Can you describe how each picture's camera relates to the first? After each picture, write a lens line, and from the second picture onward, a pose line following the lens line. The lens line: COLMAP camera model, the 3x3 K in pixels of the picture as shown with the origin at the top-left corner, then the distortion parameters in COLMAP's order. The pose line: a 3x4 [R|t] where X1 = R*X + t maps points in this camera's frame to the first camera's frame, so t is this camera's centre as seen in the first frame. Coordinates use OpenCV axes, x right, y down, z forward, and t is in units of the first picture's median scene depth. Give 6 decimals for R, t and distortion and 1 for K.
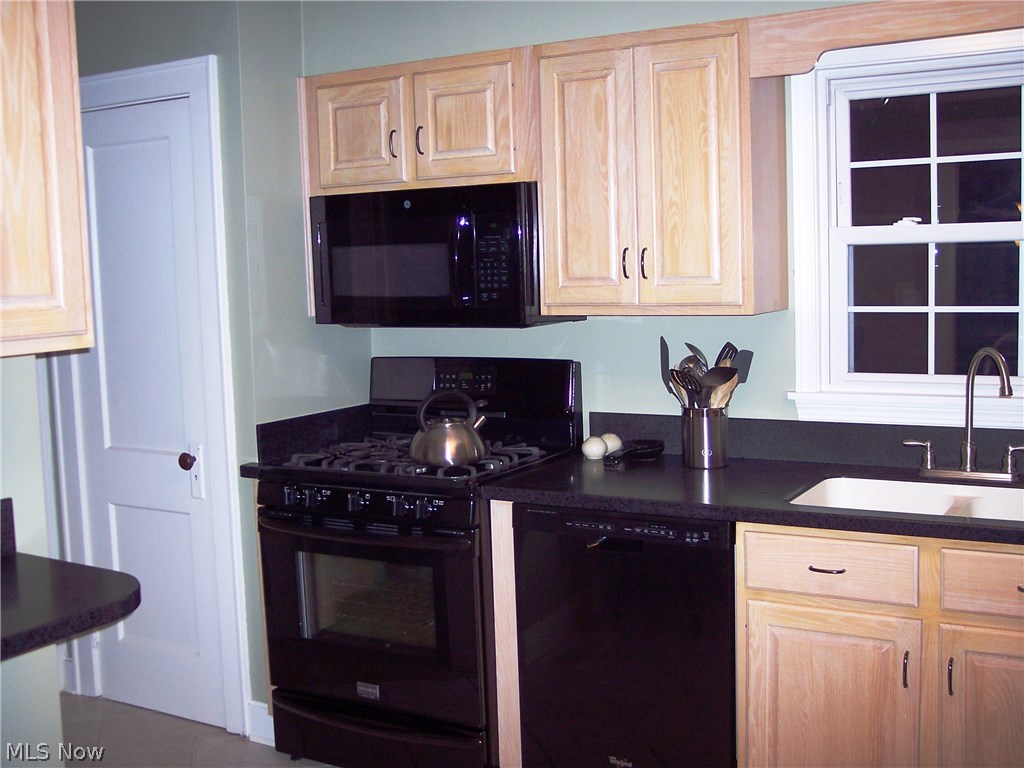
lens RADIAL K [[1161.2, 0, 518.3], [0, 1161.2, 379.9], [0, 0, 1]] dist [-0.151311, 0.233080]
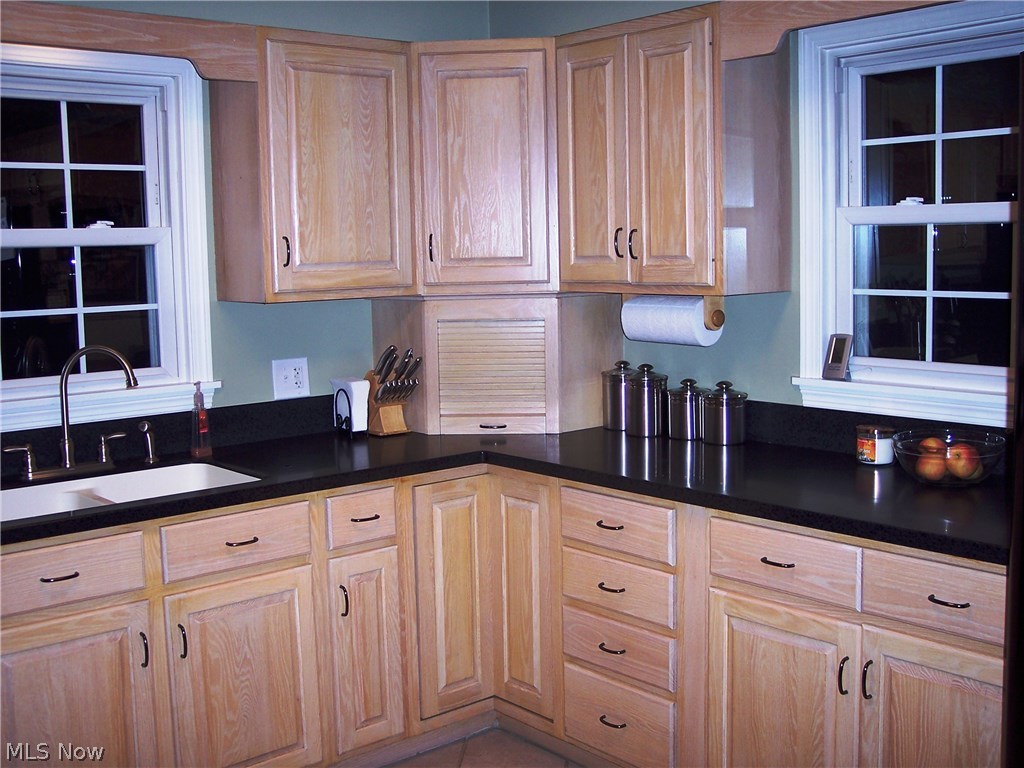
lens RADIAL K [[1161.2, 0, 518.3], [0, 1161.2, 379.9], [0, 0, 1]] dist [-0.151311, 0.233080]
pose [[0.330660, -0.082856, 0.940106, -0.441609], [0.106994, 0.993007, 0.049886, -0.006864], [-0.937665, 0.084091, 0.337213, 0.260207]]
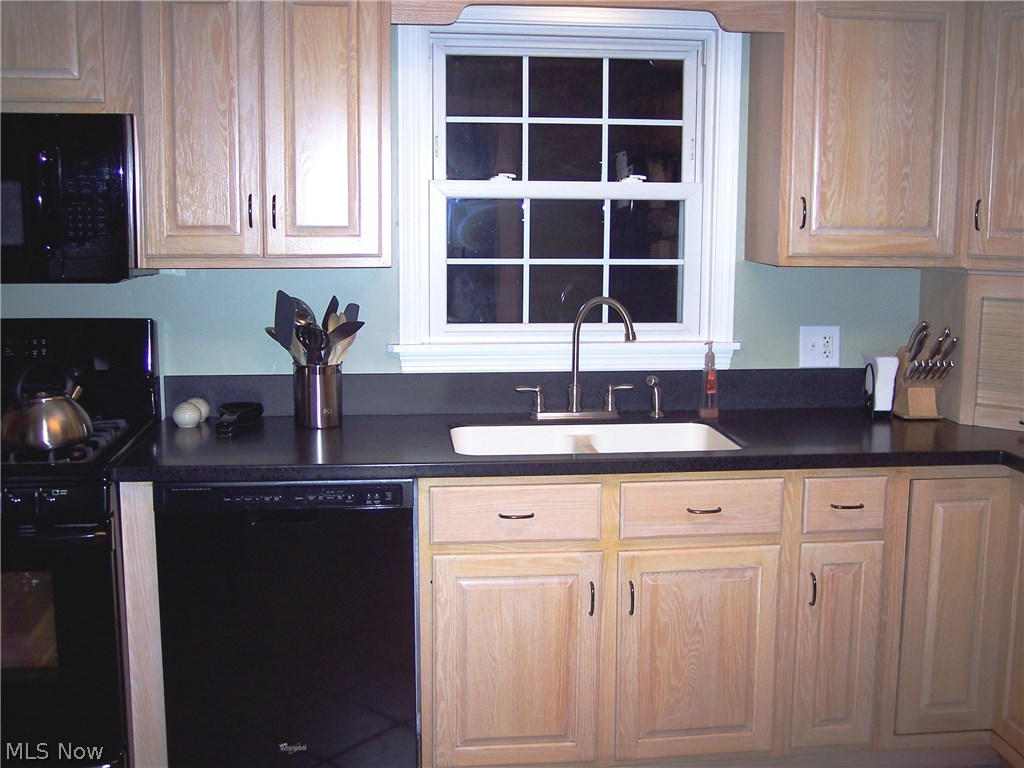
lens RADIAL K [[1161.2, 0, 518.3], [0, 1161.2, 379.9], [0, 0, 1]] dist [-0.151311, 0.233080]
pose [[0.804663, -0.053438, 0.591322, -0.298730], [0.030380, 0.998343, 0.048879, -0.005642], [-0.592954, -0.021367, 0.804953, 0.147301]]
